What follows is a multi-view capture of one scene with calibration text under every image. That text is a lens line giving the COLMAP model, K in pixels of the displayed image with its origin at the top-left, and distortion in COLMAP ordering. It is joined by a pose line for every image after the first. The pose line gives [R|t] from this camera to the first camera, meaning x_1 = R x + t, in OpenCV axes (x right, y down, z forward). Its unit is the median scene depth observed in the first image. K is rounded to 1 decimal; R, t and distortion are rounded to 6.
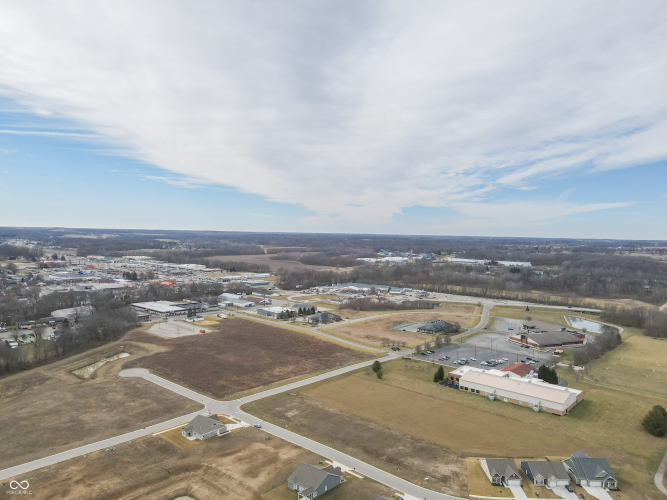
lens RADIAL K [[489.1, 0, 331.7], [0, 489.1, 247.7], [0, 0, 1]] dist [0.005181, 0.026251]
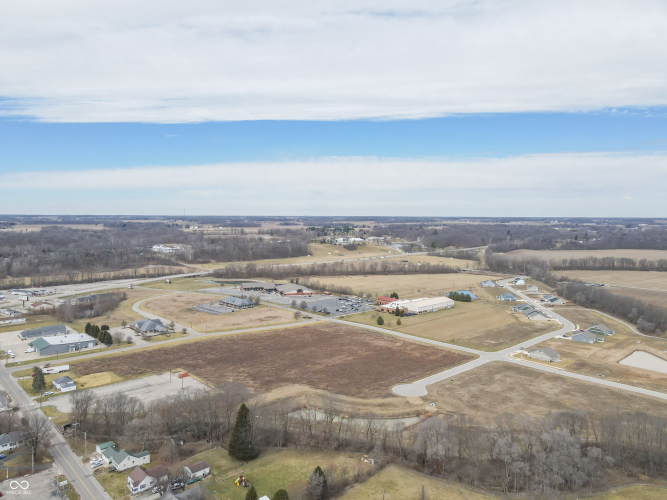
lens RADIAL K [[489.1, 0, 331.7], [0, 489.1, 247.7], [0, 0, 1]] dist [0.005181, 0.026251]
pose [[0.104744, -0.089673, 0.990448, -1.233668], [0.032642, 0.995700, 0.086697, -0.061724], [-0.993963, 0.023249, 0.107221, 1.053972]]
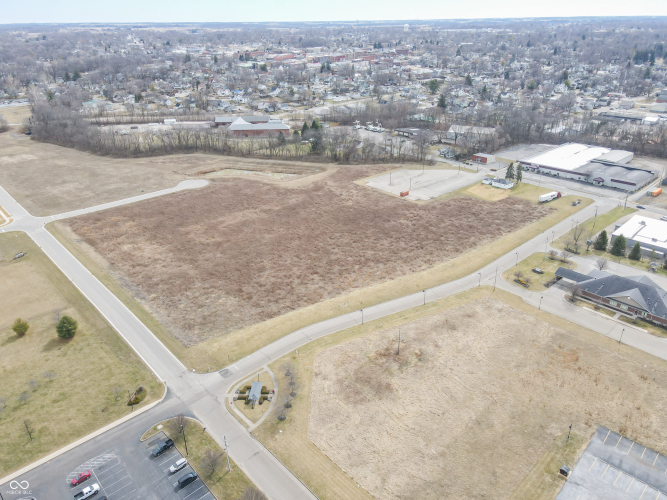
lens RADIAL K [[489.1, 0, 331.7], [0, 489.1, 247.7], [0, 0, 1]] dist [0.005181, 0.026251]
pose [[-0.100508, 0.403271, -0.909544, 0.500379], [-0.025246, 0.912845, 0.407524, -0.029432], [0.994616, 0.063921, -0.081567, 1.379058]]
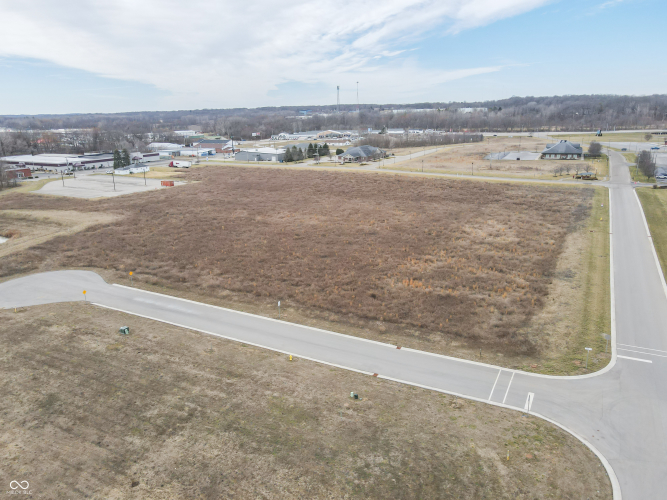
lens RADIAL K [[489.1, 0, 331.7], [0, 489.1, 247.7], [0, 0, 1]] dist [0.005181, 0.026251]
pose [[0.972705, -0.105121, 0.206869, -0.307004], [0.052571, 0.968153, 0.244778, 0.177485], [-0.226013, -0.227222, 0.947253, 0.721548]]
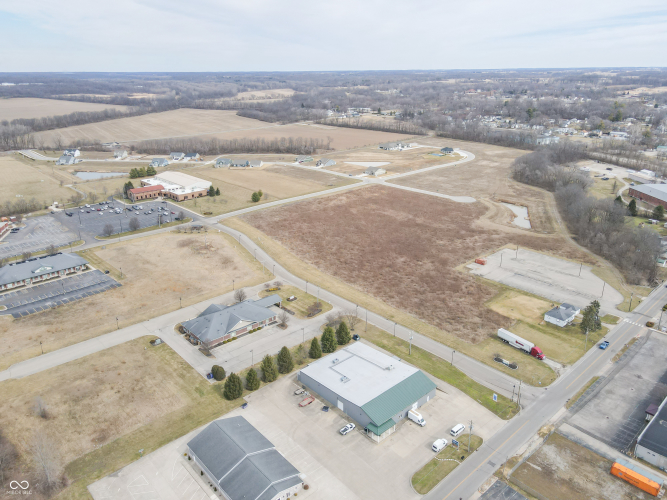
lens RADIAL K [[489.1, 0, 331.7], [0, 489.1, 247.7], [0, 0, 1]] dist [0.005181, 0.026251]
pose [[-0.994057, -0.050036, 0.096680, -0.209865], [-0.009856, 0.925827, 0.377819, -0.081931], [-0.108413, 0.374621, -0.920818, 2.202665]]
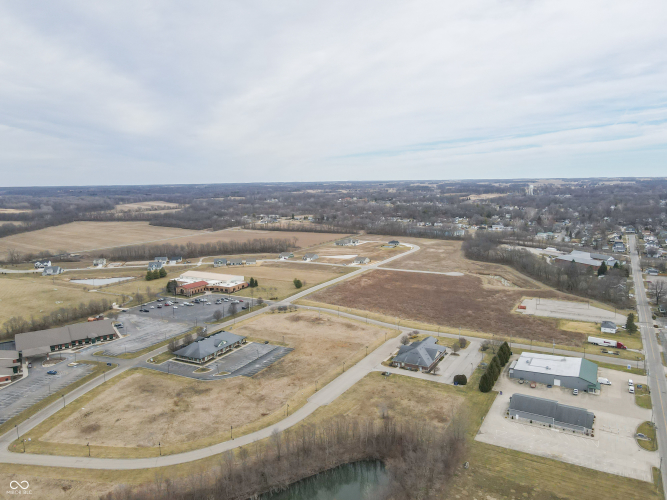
lens RADIAL K [[489.1, 0, 331.7], [0, 489.1, 247.7], [0, 0, 1]] dist [0.005181, 0.026251]
pose [[-0.978087, 0.023065, -0.206917, 0.293745], [-0.012108, 0.985861, 0.167125, -0.079427], [0.207846, 0.165968, -0.963978, 2.425950]]
